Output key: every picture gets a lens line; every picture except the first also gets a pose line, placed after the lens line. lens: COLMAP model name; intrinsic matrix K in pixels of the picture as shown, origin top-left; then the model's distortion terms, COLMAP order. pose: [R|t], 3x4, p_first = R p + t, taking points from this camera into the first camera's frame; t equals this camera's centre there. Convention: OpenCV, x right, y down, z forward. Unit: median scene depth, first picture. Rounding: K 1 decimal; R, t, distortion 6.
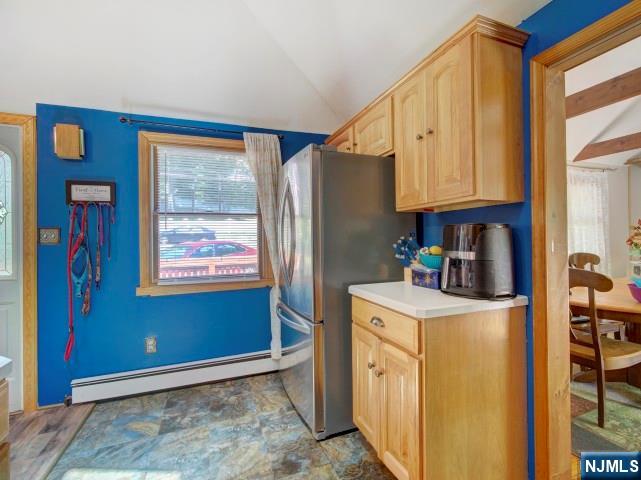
lens RADIAL K [[295.4, 0, 320.2], [0, 295.4, 224.8], [0, 0, 1]] dist [0.000369, -0.000097]
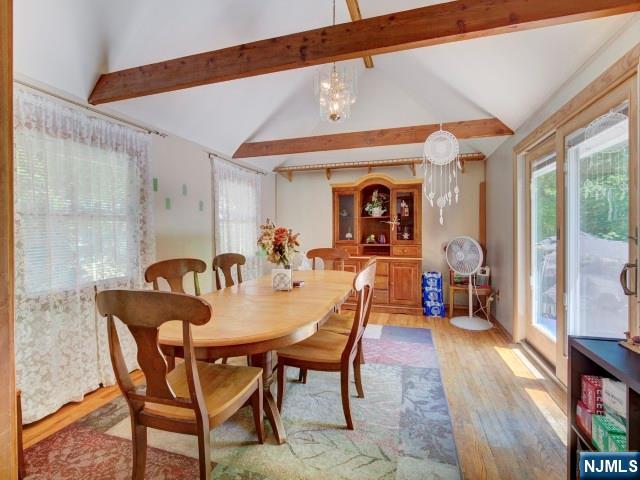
lens RADIAL K [[296.7, 0, 320.4], [0, 296.7, 226.8], [0, 0, 1]] dist [-0.000212, -0.000231]
pose [[0.609556, 0.012943, 0.792637, 0.264565], [-0.026245, 0.999648, 0.003860, -0.000499], [-0.792308, -0.023155, 0.609681, 0.172966]]
